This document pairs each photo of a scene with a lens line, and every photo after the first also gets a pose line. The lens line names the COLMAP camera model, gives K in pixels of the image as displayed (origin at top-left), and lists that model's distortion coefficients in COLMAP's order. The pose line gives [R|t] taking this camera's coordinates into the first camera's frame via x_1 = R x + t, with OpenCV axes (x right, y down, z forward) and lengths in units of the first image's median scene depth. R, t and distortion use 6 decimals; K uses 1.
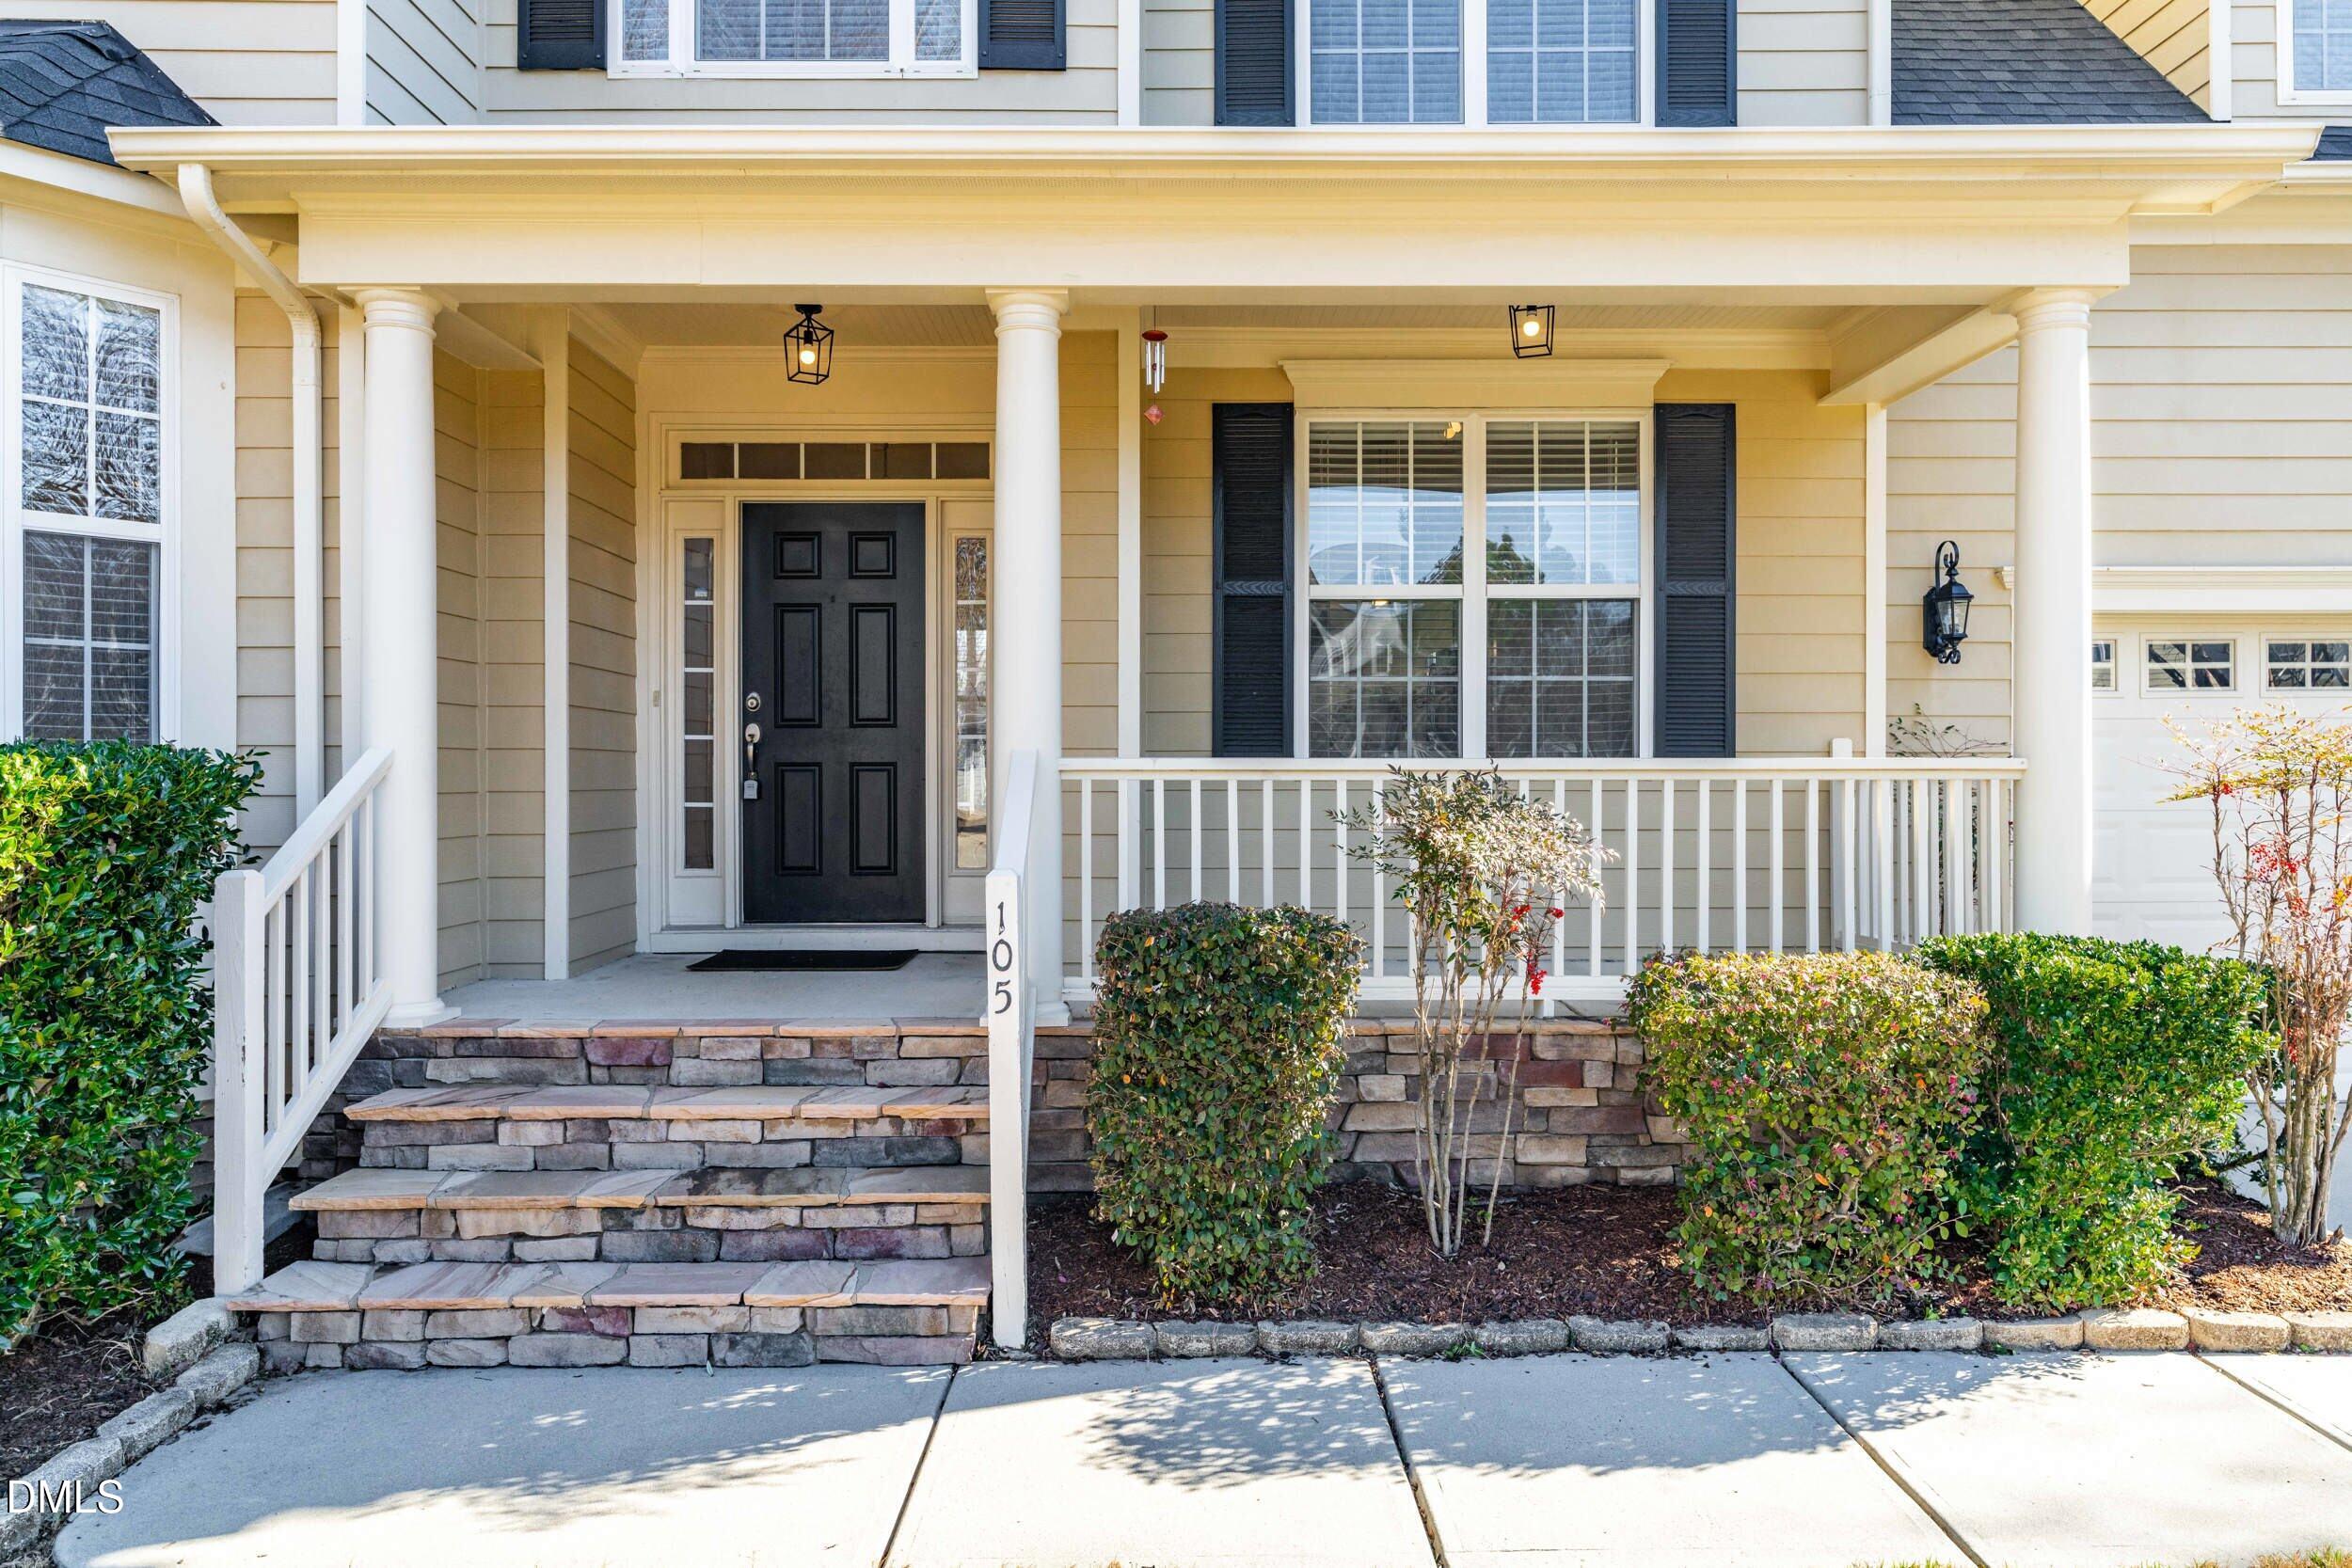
lens RADIAL K [[1569.5, 0, 1176.0], [0, 1569.5, 784.0], [0, 0, 1]] dist [-0.001973, 0.000393]
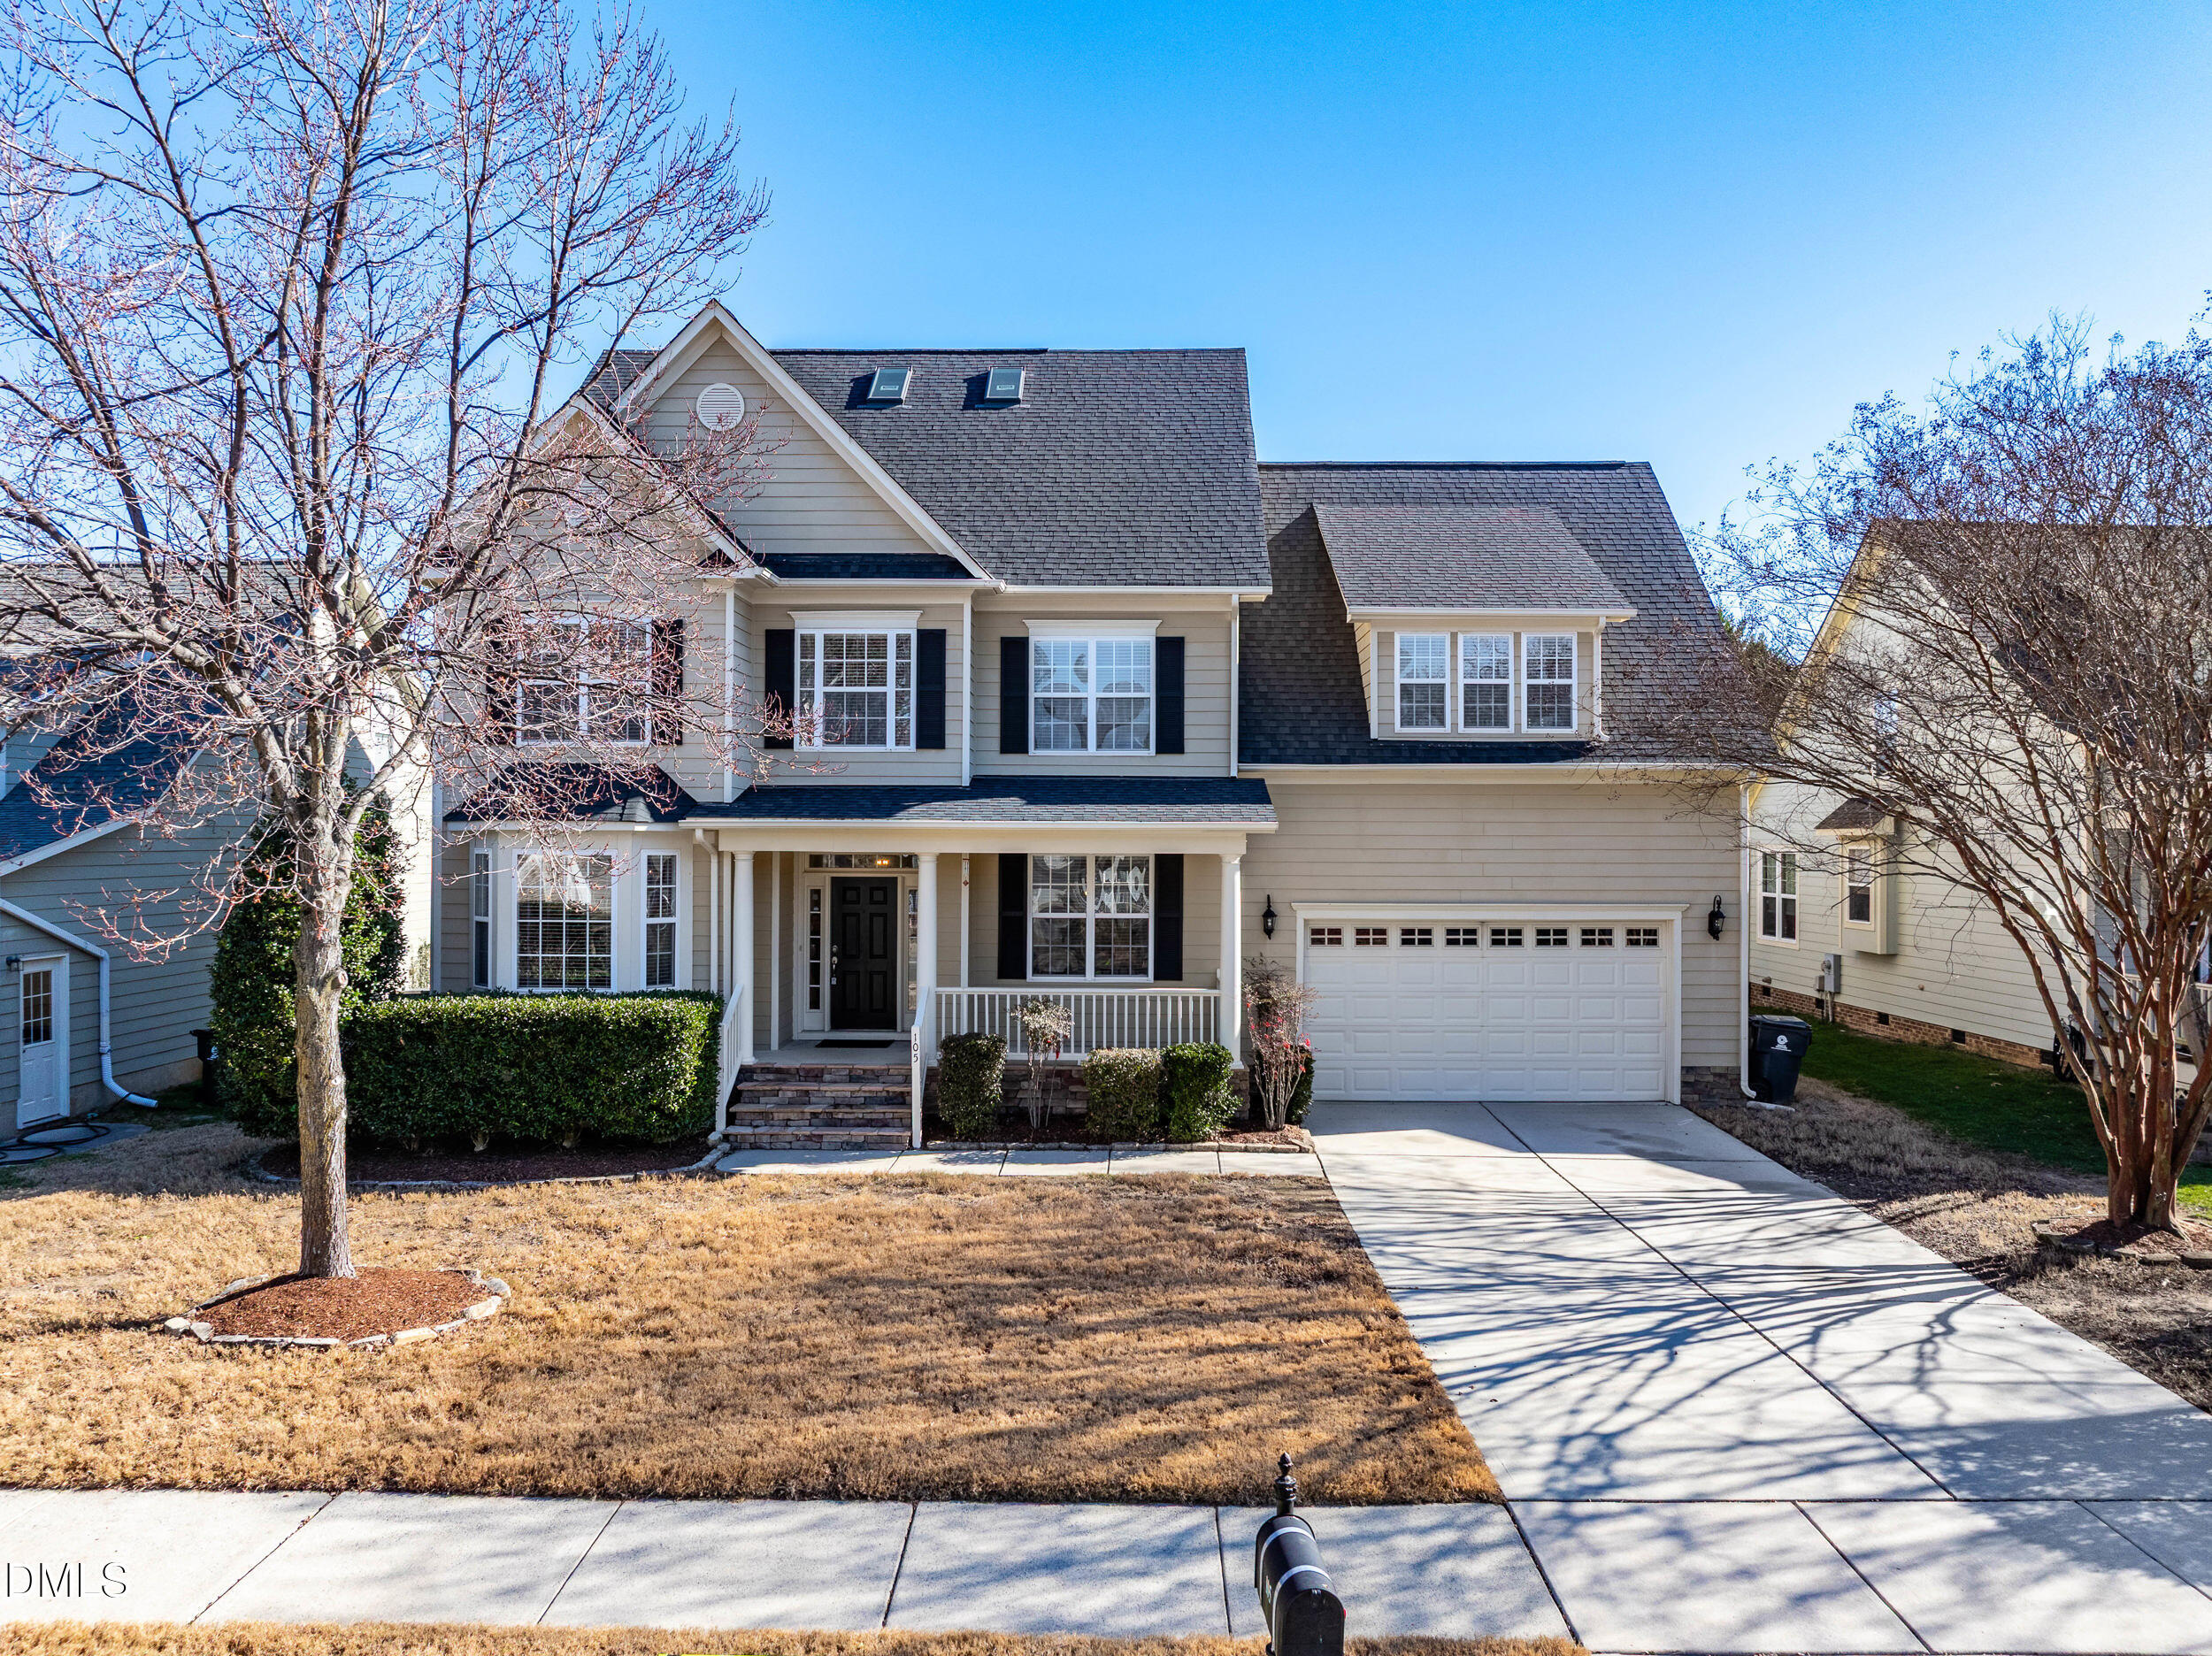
lens RADIAL K [[1540.2, 0, 1106.0], [0, 1540.2, 828.0], [0, 0, 1]] dist [-0.037918, -0.000530]
pose [[0.999617, 0.005195, -0.027182, 0.397526], [-0.005502, 0.999922, -0.011229, -0.338676], [0.027122, 0.011374, 0.999567, -2.411838]]
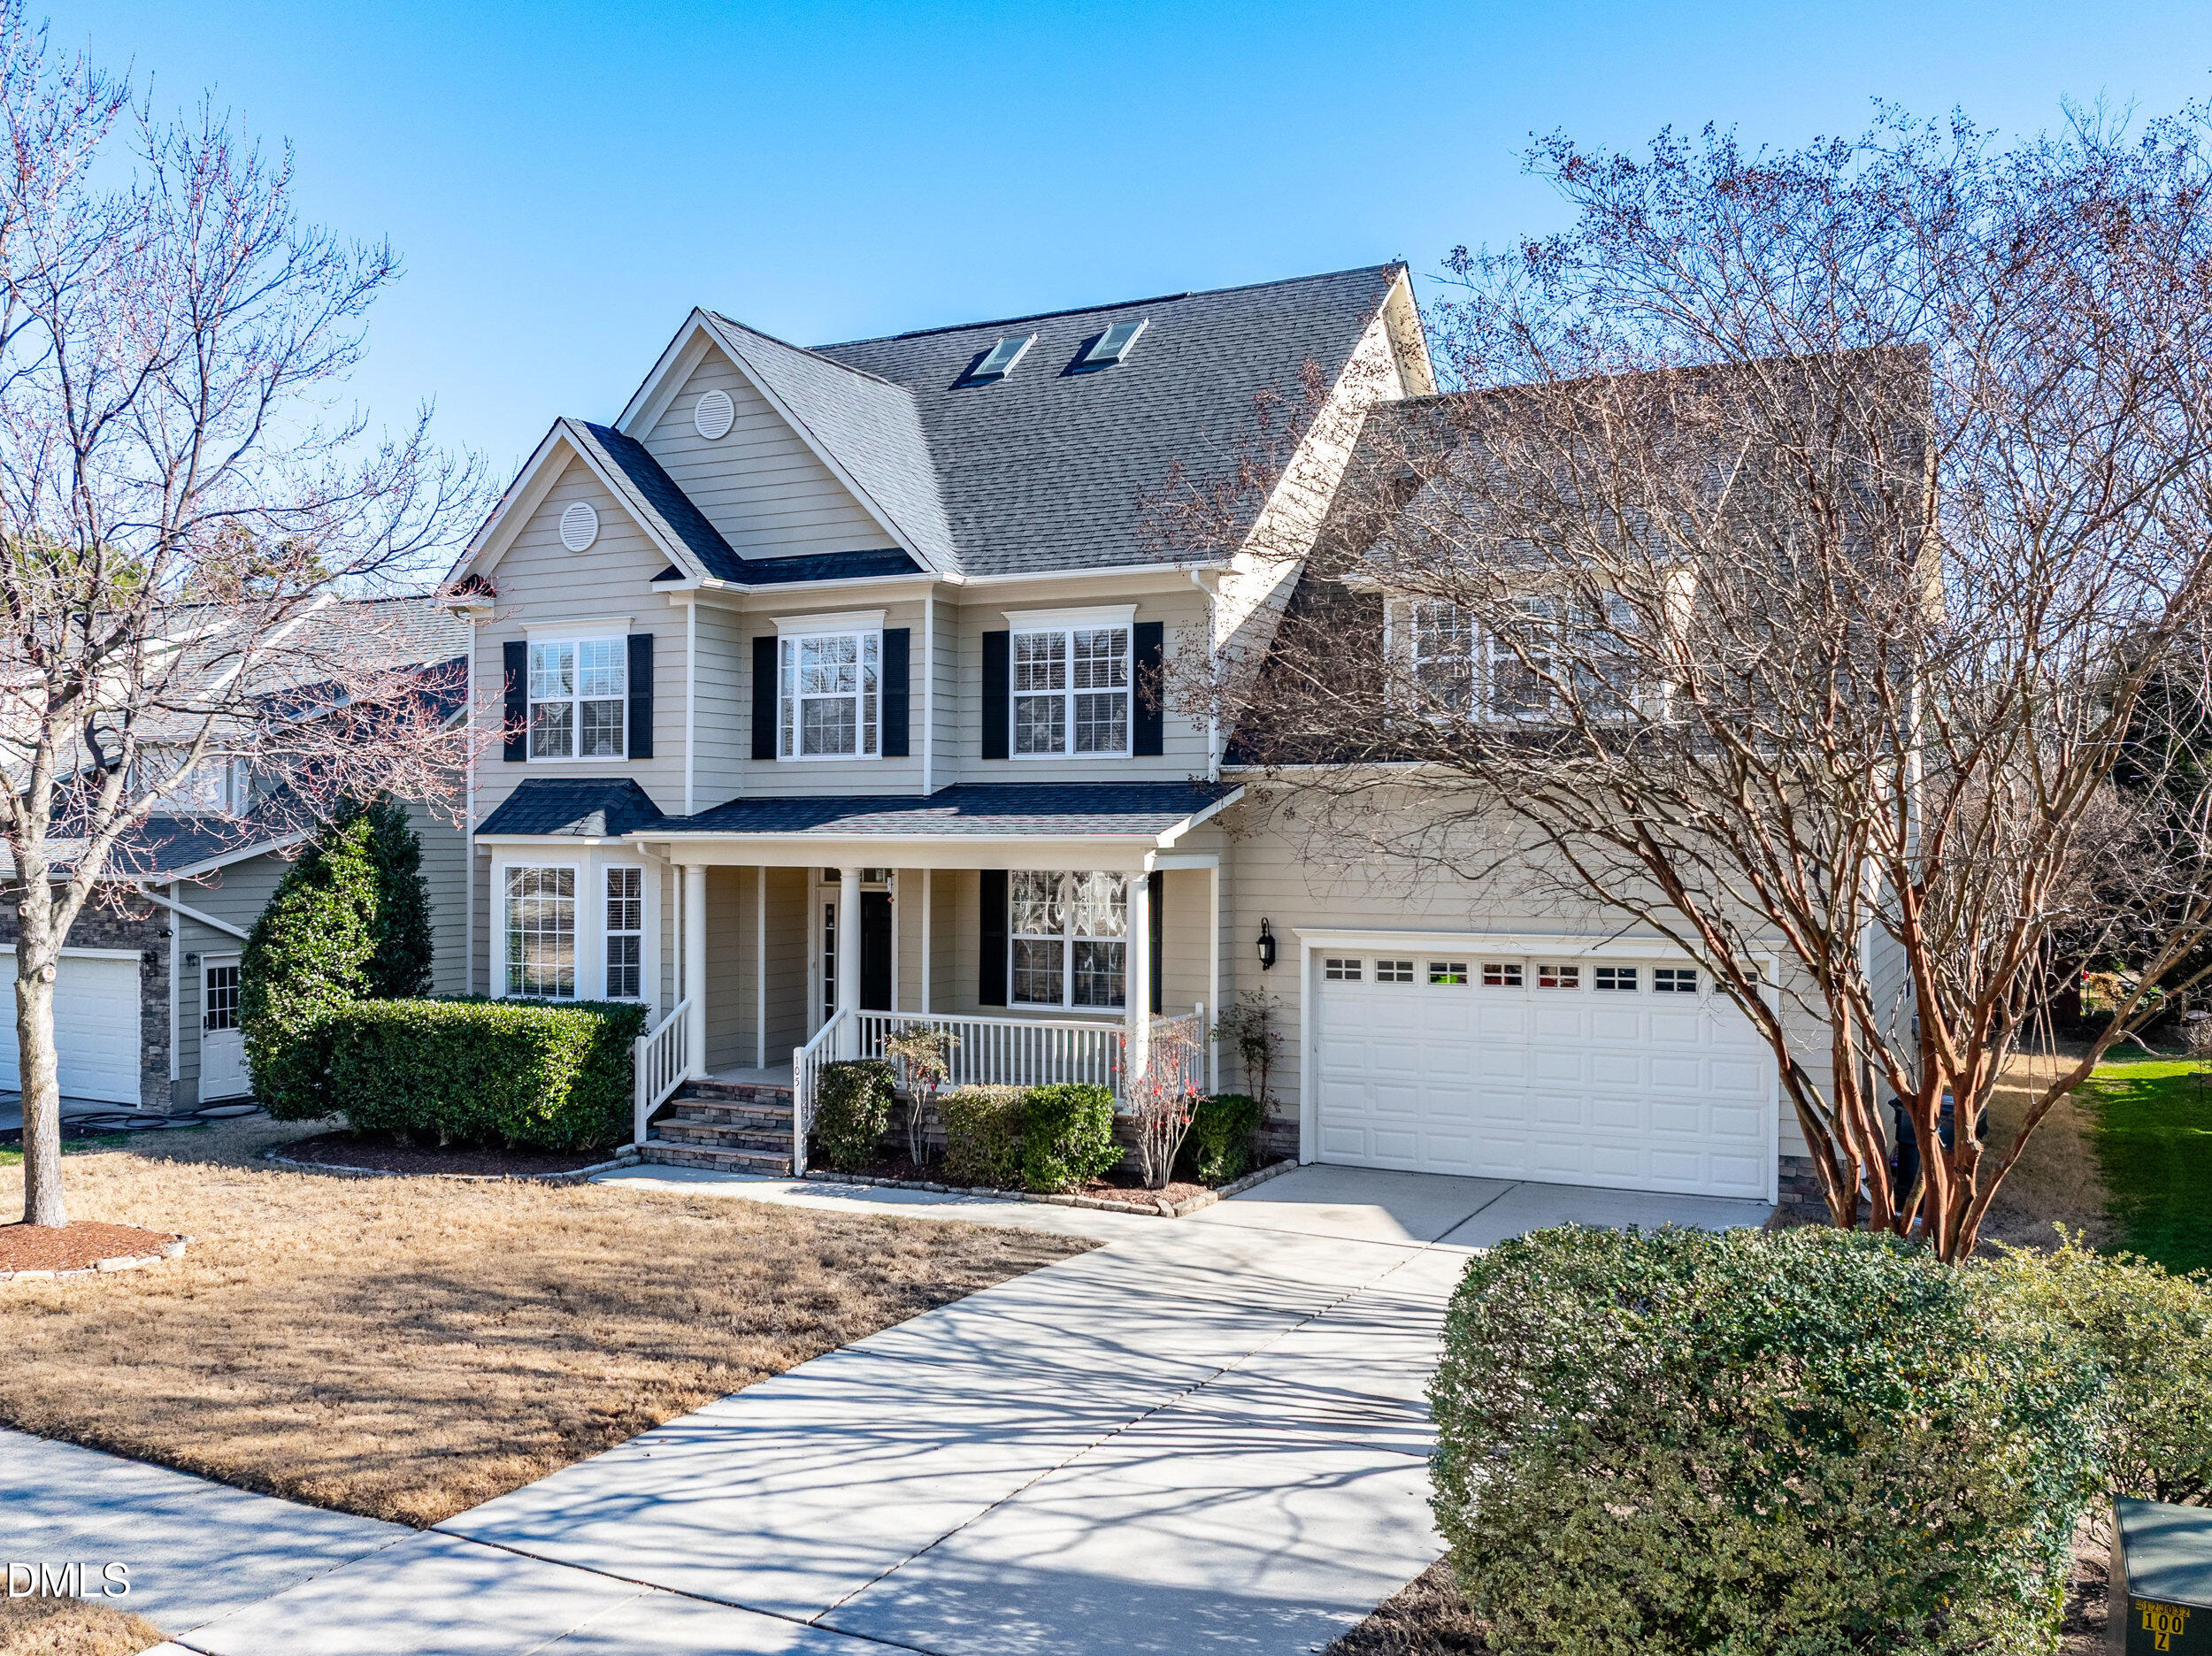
lens RADIAL K [[1820.3, 0, 1106.0], [0, 1820.3, 828.0], [0, 0, 1]] dist [-0.008923, -0.072008]
pose [[0.889131, 0.001353, -0.457651, 2.162847], [-0.007241, 0.999912, -0.011112, -0.364051], [0.457596, 0.013194, 0.889062, -2.162163]]
